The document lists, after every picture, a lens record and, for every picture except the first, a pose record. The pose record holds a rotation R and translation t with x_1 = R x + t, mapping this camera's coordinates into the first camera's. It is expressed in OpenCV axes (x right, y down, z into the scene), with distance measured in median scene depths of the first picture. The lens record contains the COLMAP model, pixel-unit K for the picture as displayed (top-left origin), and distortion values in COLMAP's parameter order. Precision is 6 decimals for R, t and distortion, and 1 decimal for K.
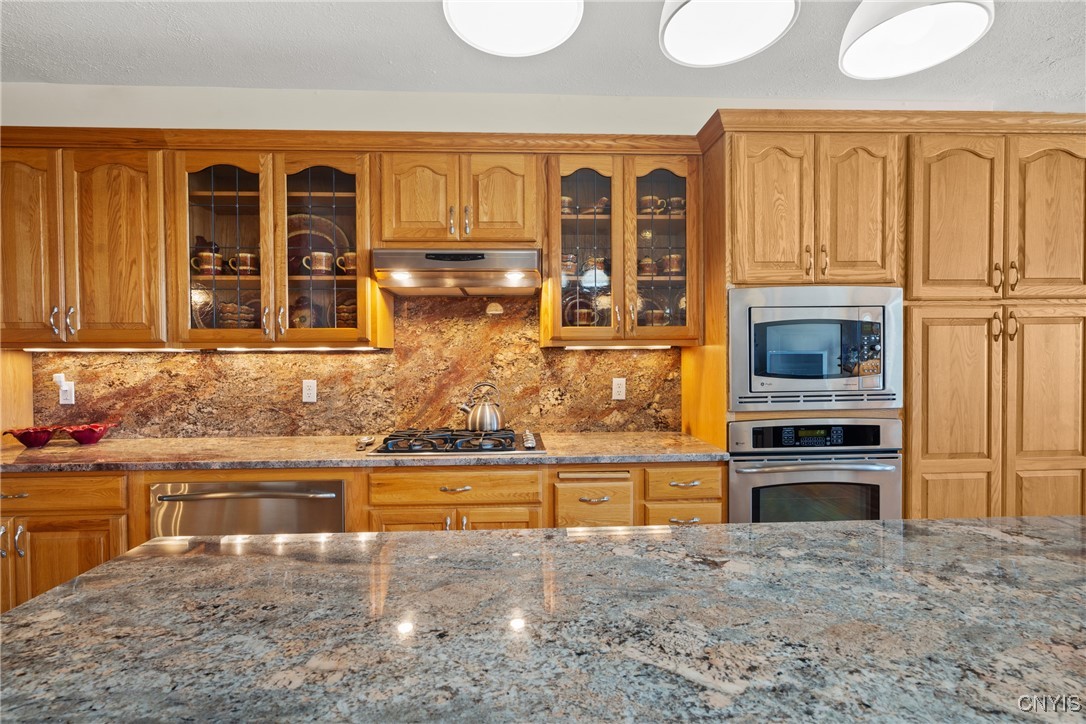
lens RADIAL K [[499.2, 0, 543.0], [0, 499.2, 362.0], [0, 0, 1]] dist [-0.003027, -0.000348]
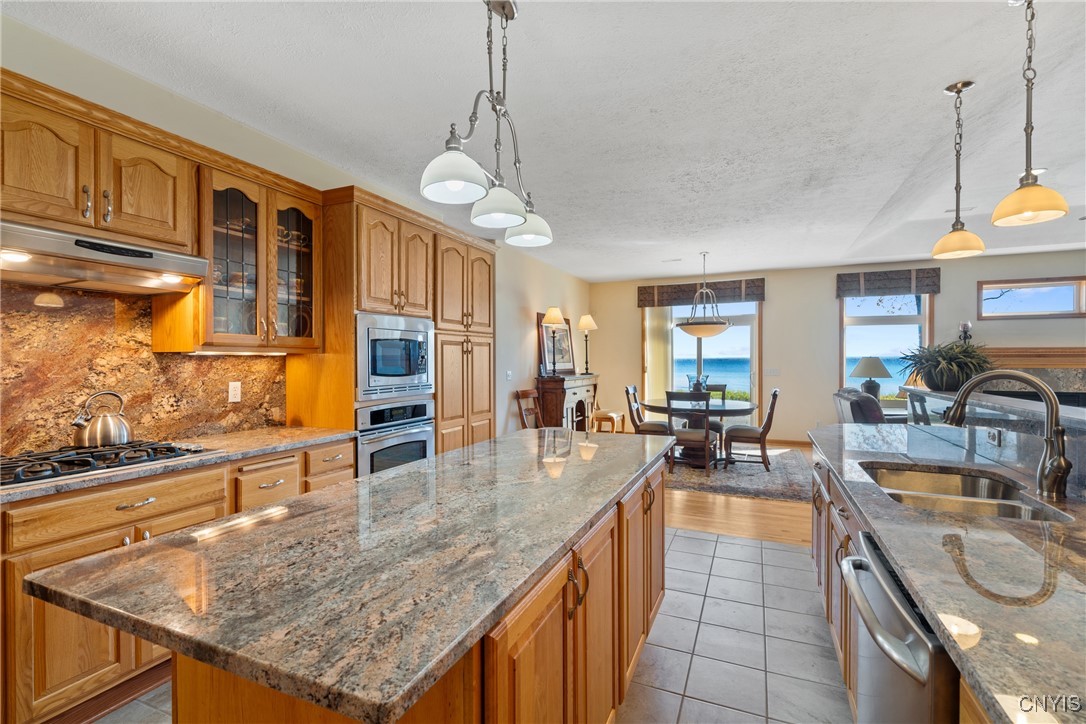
lens RADIAL K [[492.1, 0, 538.2], [0, 492.1, 362.6], [0, 0, 1]] dist [-0.000740, 0.000059]
pose [[0.452043, 0.003412, 0.891990, -0.605090], [0.008728, 0.999928, -0.008248, 0.005909], [-0.891954, 0.011513, 0.451980, -0.074981]]
